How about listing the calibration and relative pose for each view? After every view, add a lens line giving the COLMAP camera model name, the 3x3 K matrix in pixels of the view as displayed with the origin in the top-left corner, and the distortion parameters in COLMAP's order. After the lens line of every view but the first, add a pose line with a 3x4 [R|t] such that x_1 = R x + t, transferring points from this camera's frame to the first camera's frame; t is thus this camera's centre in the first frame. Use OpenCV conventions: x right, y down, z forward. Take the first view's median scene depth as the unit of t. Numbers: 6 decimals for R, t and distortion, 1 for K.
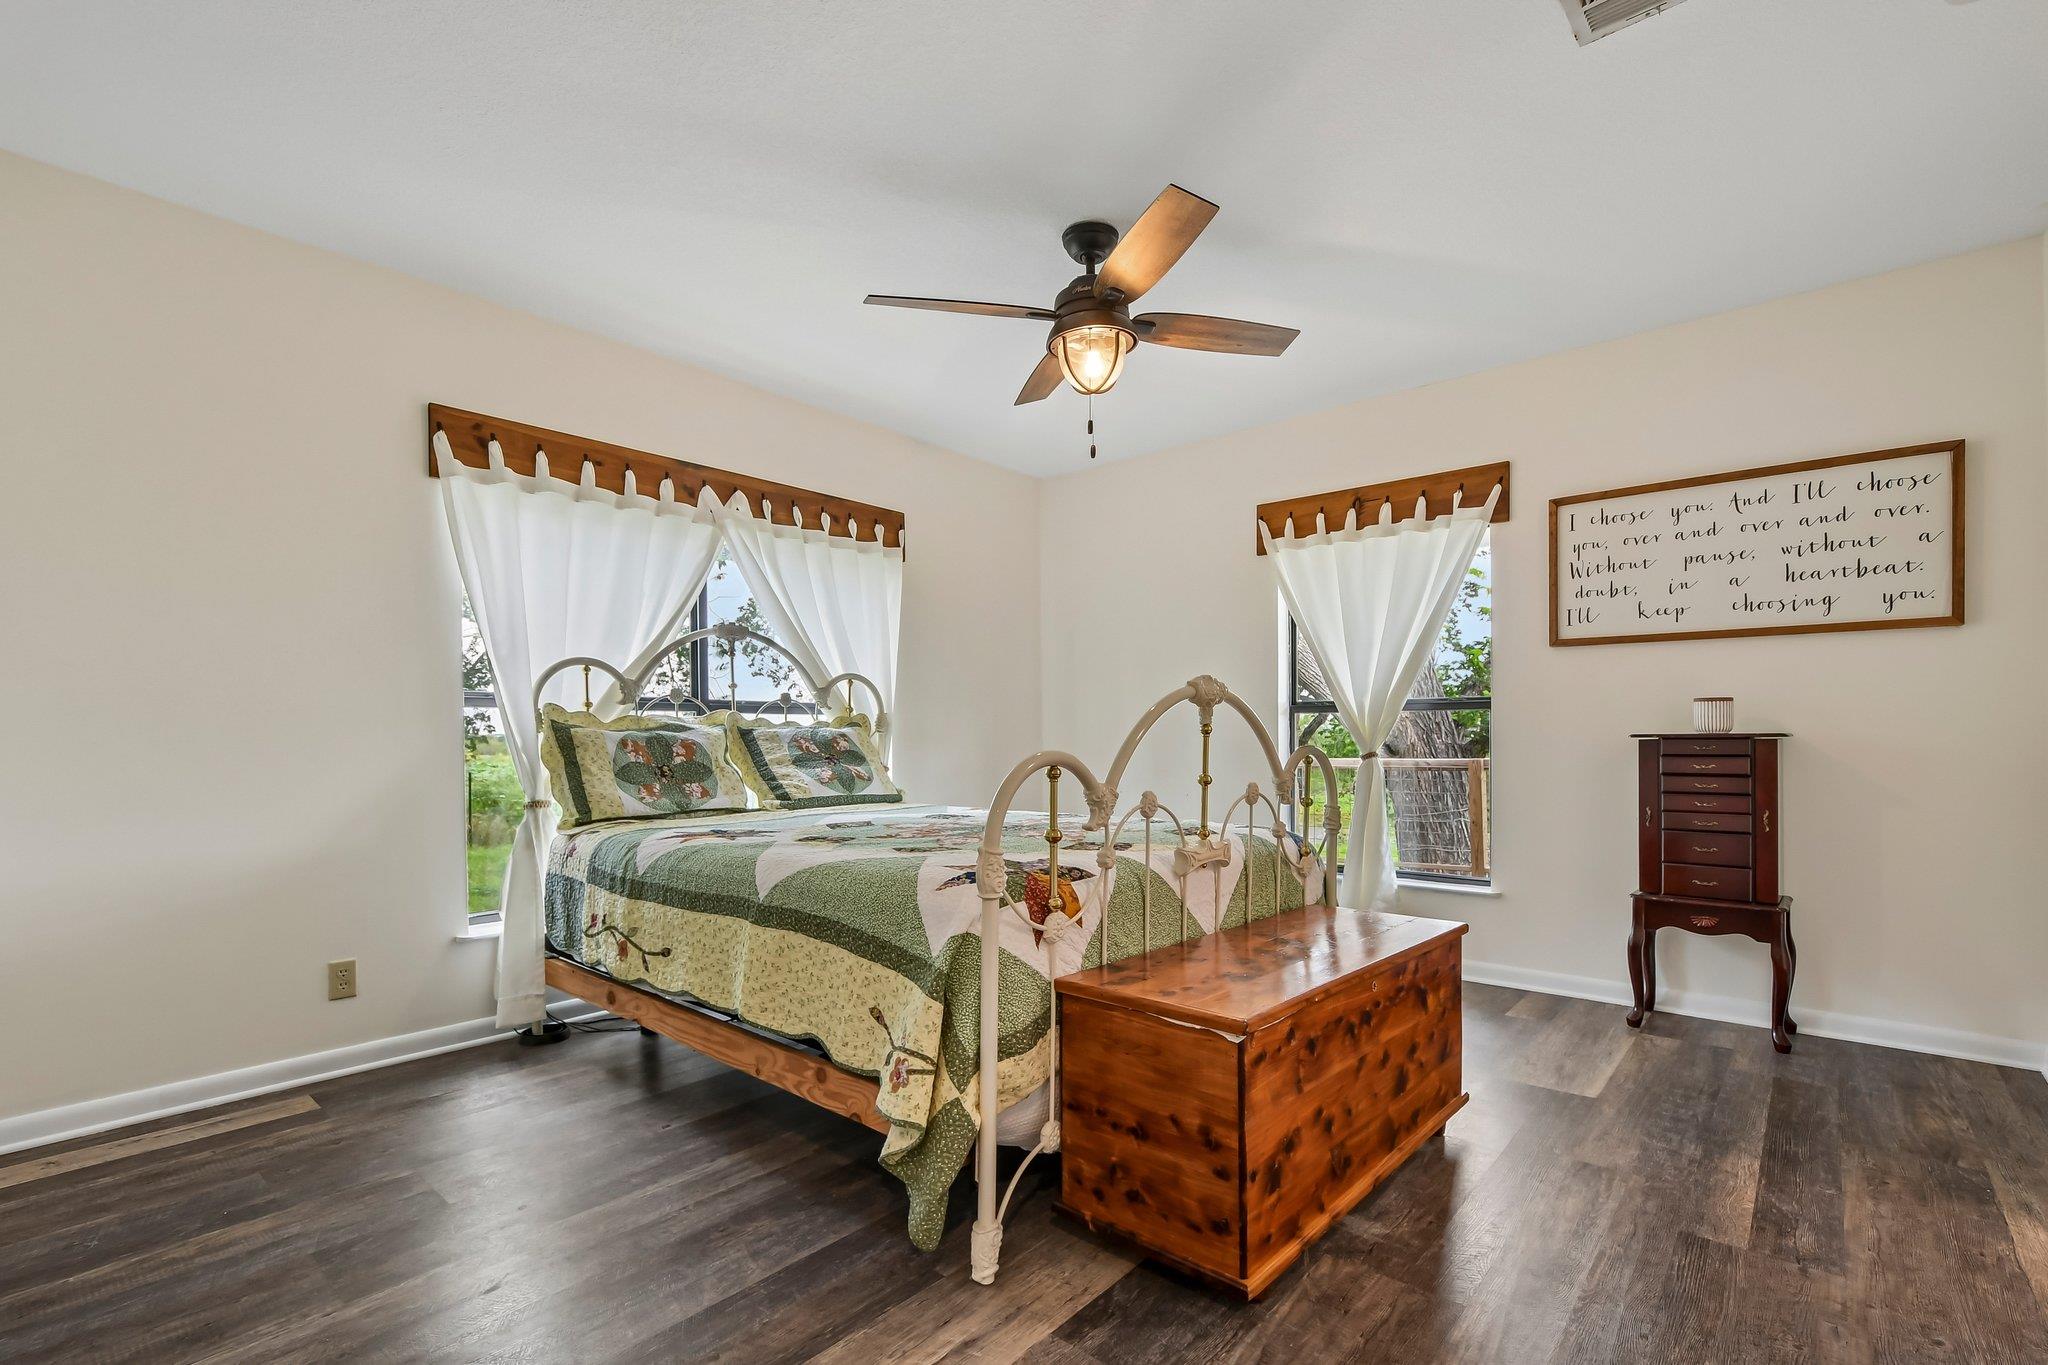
lens RADIAL K [[931.8, 0, 1026.1], [0, 931.8, 738.5], [0, 0, 1]] dist [0.003127, -0.004219]
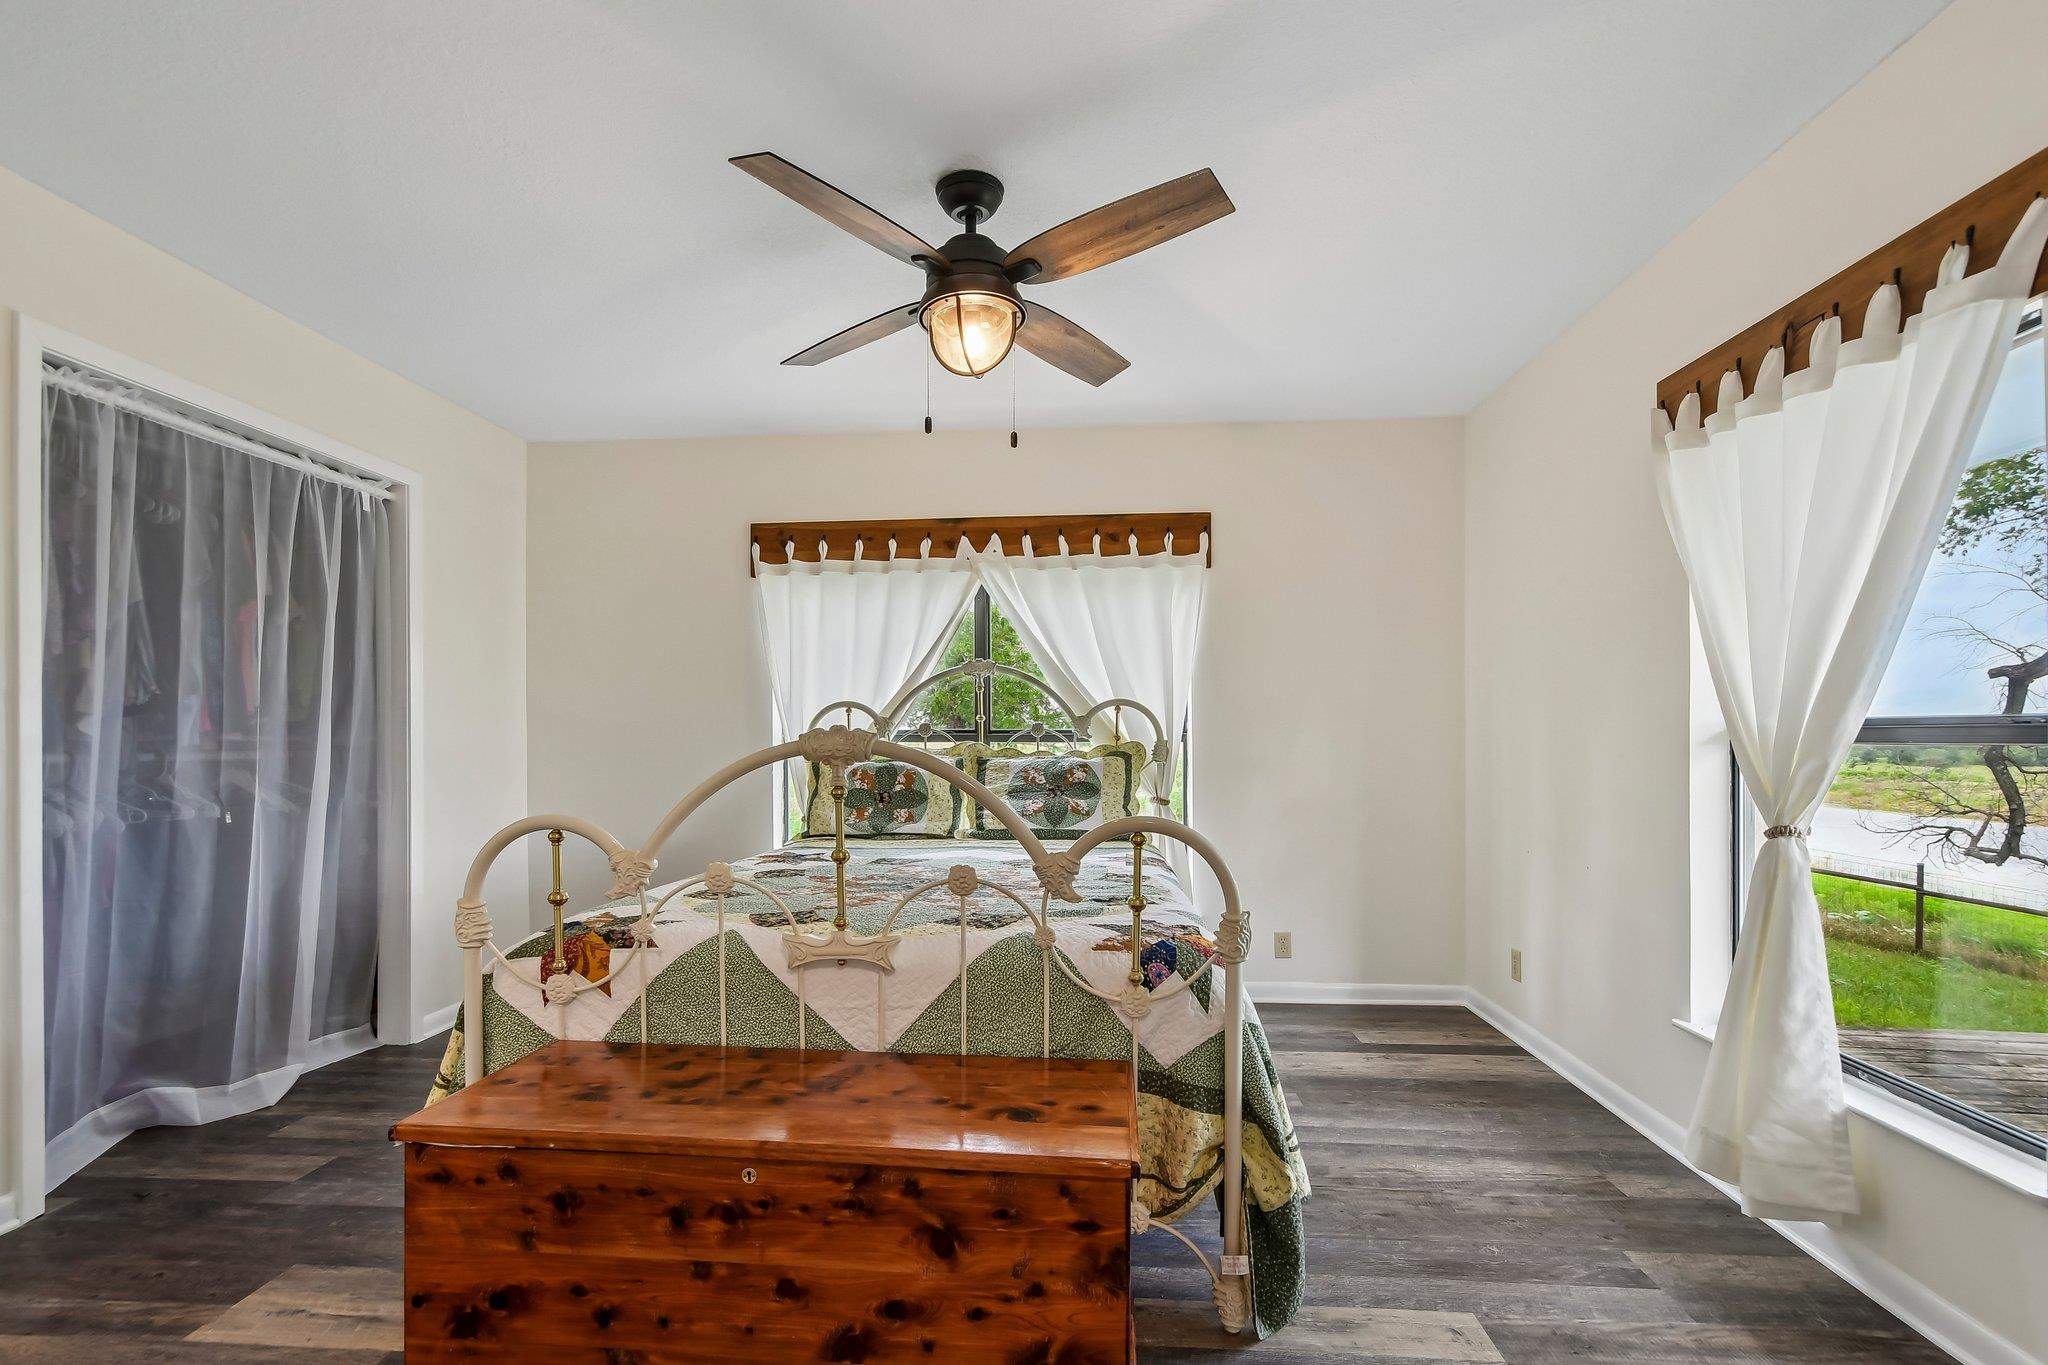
lens RADIAL K [[931.8, 0, 1019.2], [0, 931.8, 735.2], [0, 0, 1]] dist [0.003127, -0.004219]
pose [[0.594176, -0.001067, -0.804334, 0.621781], [0.000126, 0.999999, -0.001234, -0.039060], [0.804335, 0.000632, 0.594176, 0.435246]]
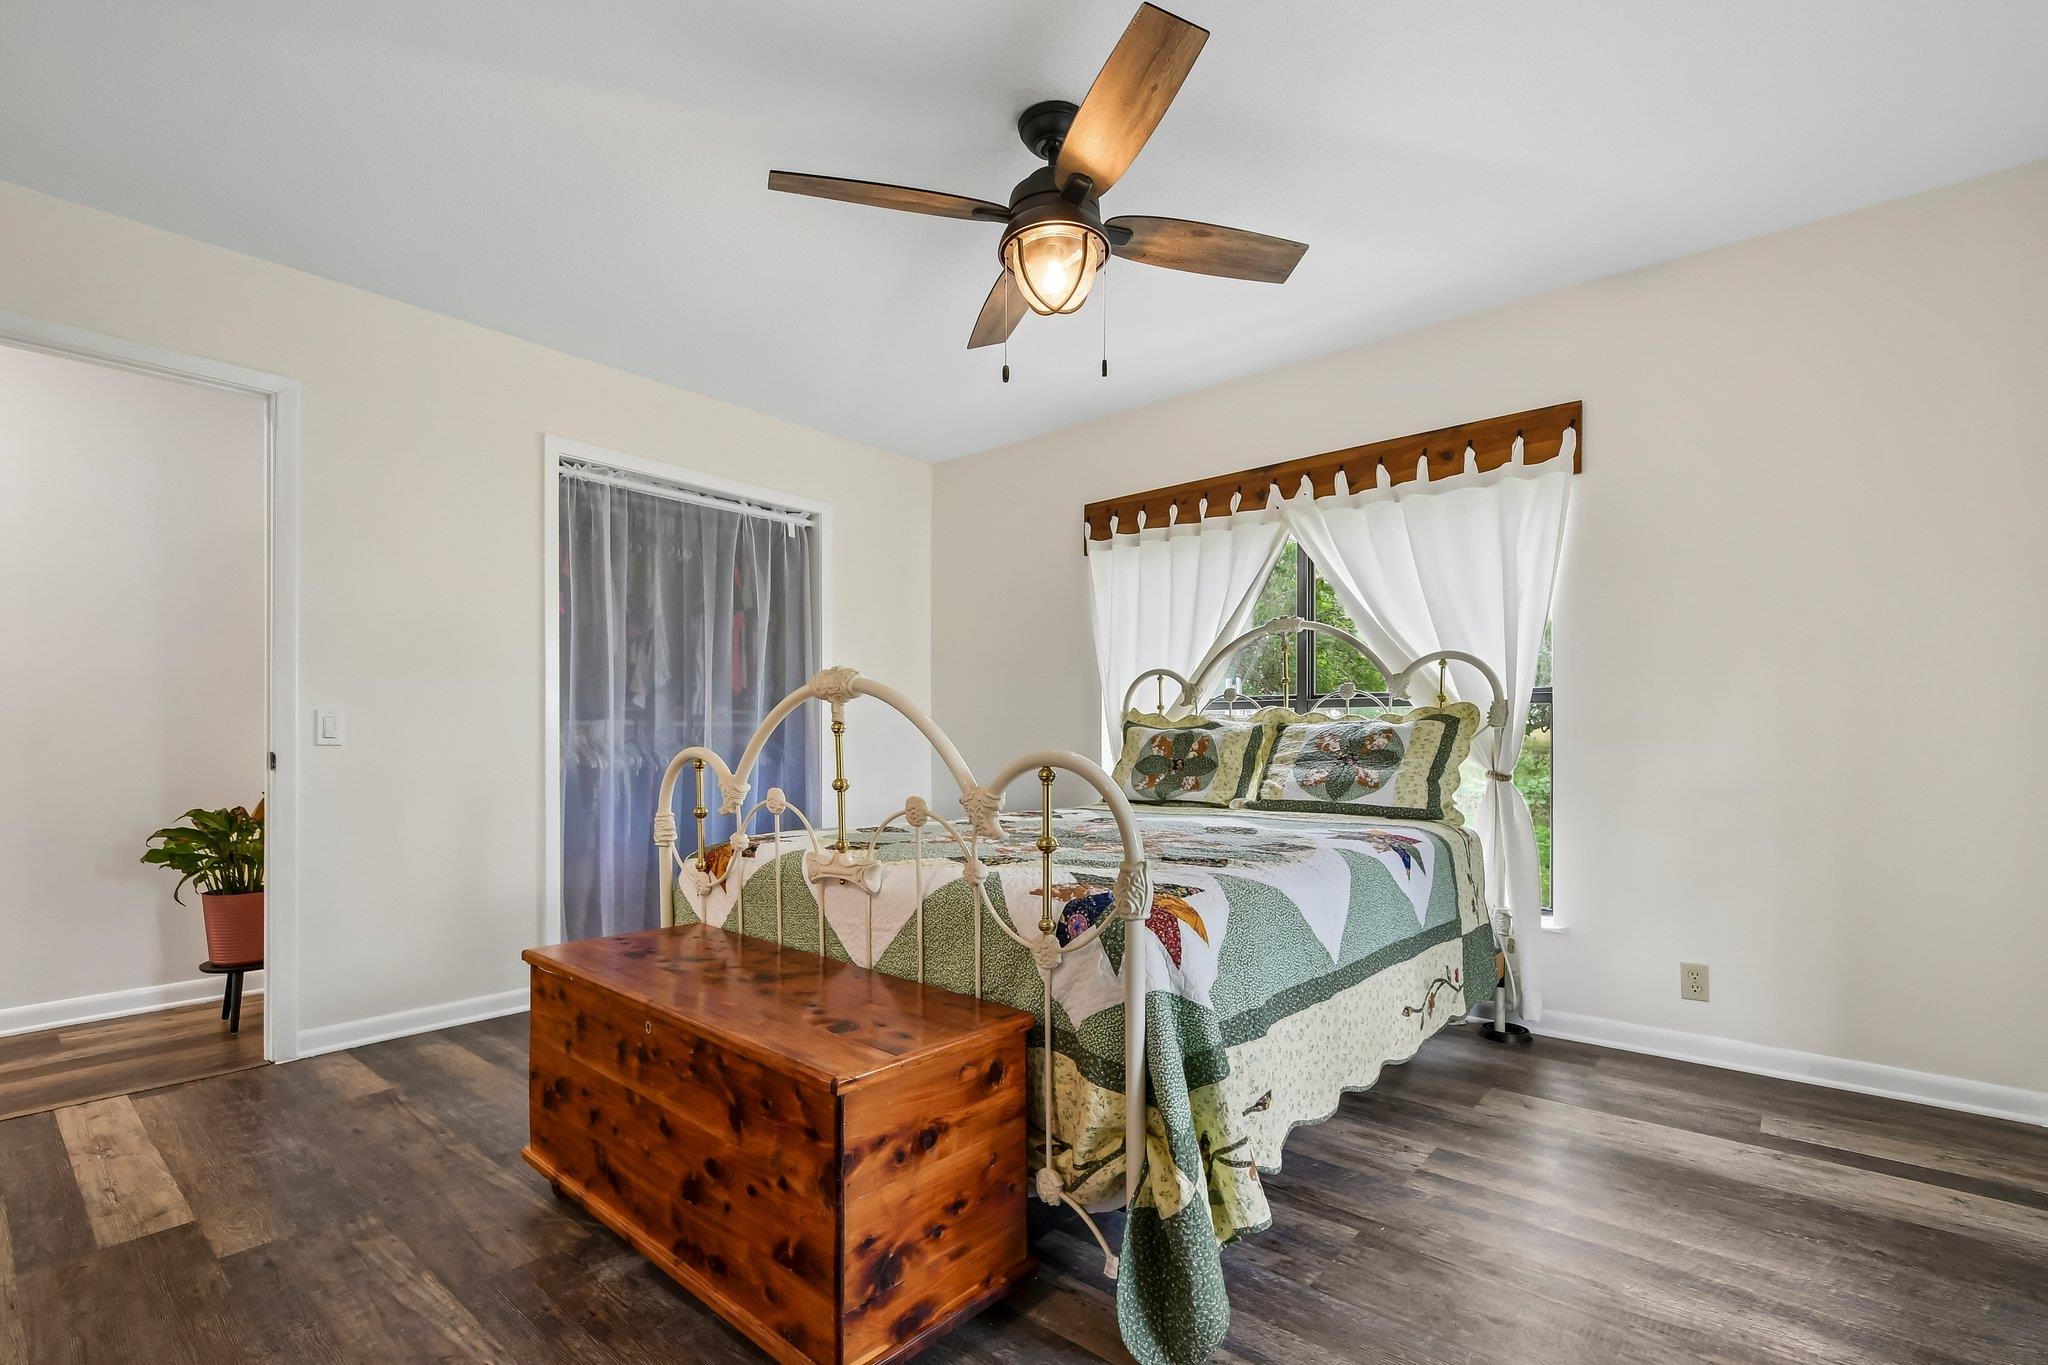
lens RADIAL K [[931.8, 0, 1014.9], [0, 931.8, 737.4], [0, 0, 1]] dist [0.003127, -0.004219]
pose [[-0.004970, 0.003875, -0.999980, 0.719259], [0.001899, 0.999991, 0.003865, -0.002103], [0.999986, -0.001880, -0.004978, 0.784824]]
